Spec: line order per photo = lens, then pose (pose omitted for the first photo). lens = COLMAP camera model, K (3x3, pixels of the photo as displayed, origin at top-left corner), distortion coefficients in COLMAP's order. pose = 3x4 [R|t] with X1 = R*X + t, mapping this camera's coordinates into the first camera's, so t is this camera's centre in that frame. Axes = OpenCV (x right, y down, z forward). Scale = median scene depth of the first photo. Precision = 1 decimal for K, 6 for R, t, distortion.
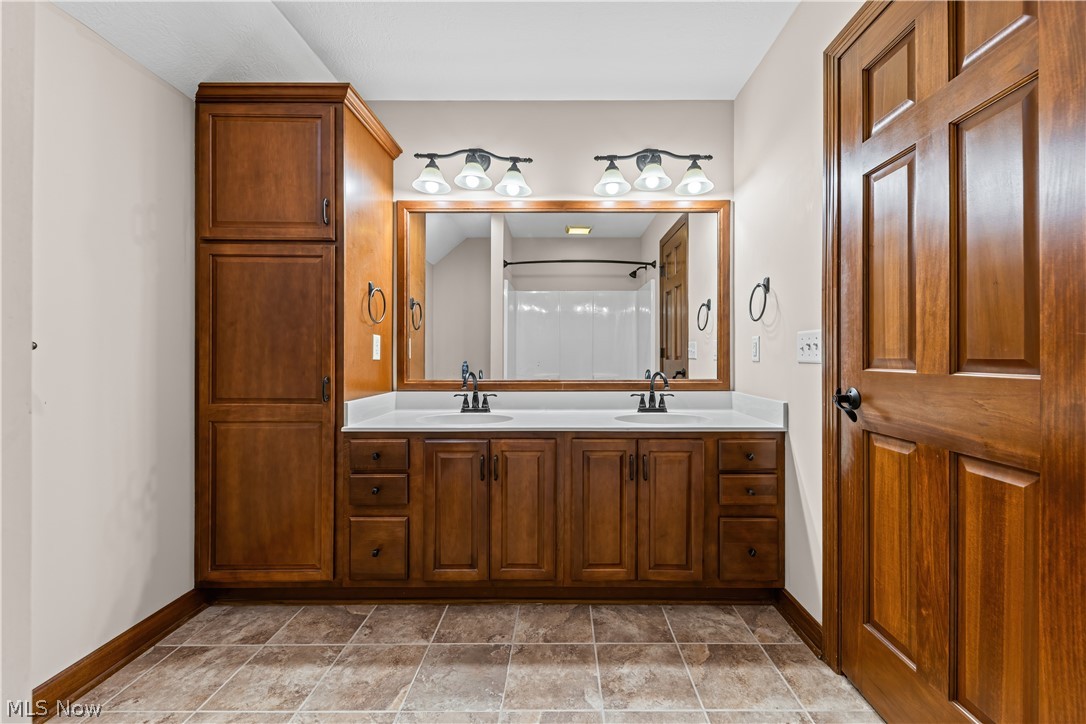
lens RADIAL K [[437.9, 0, 570.2], [0, 437.9, 358.8], [0, 0, 1]] dist [0.006461, -0.003316]
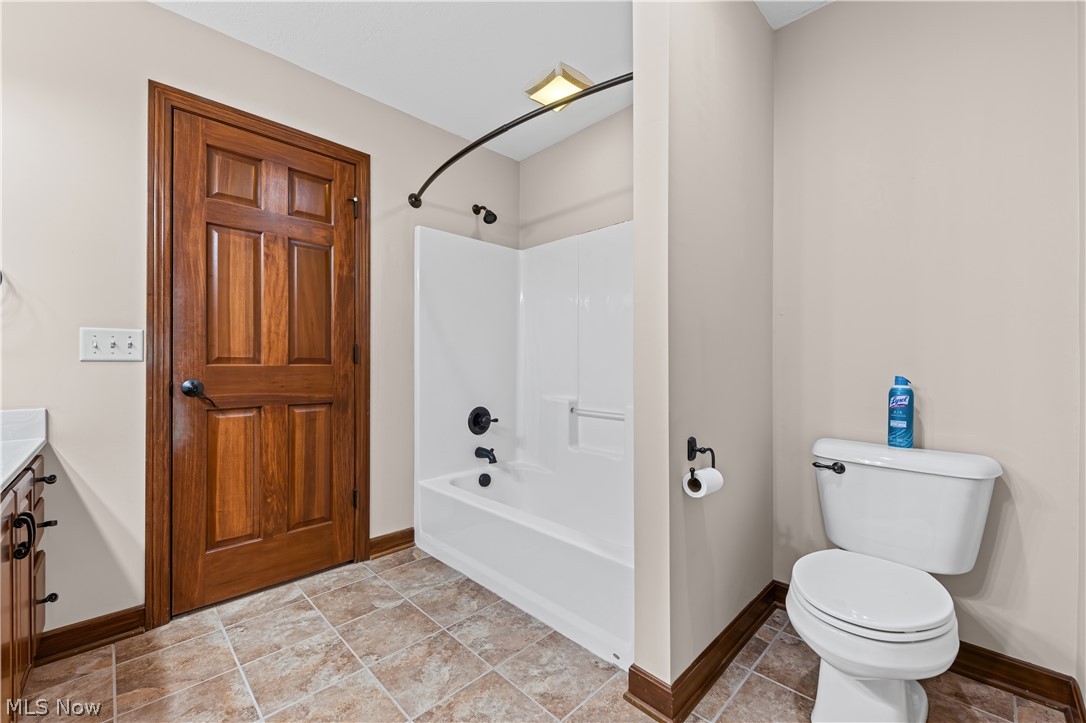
lens RADIAL K [[437.9, 0, 544.8], [0, 437.9, 358.3], [0, 0, 1]] dist [0.006461, -0.003316]
pose [[-0.697960, -0.003603, 0.716127, -1.074170], [-0.004181, 0.999991, 0.000957, -0.003101], [-0.716124, -0.002326, -0.697969, 1.246390]]
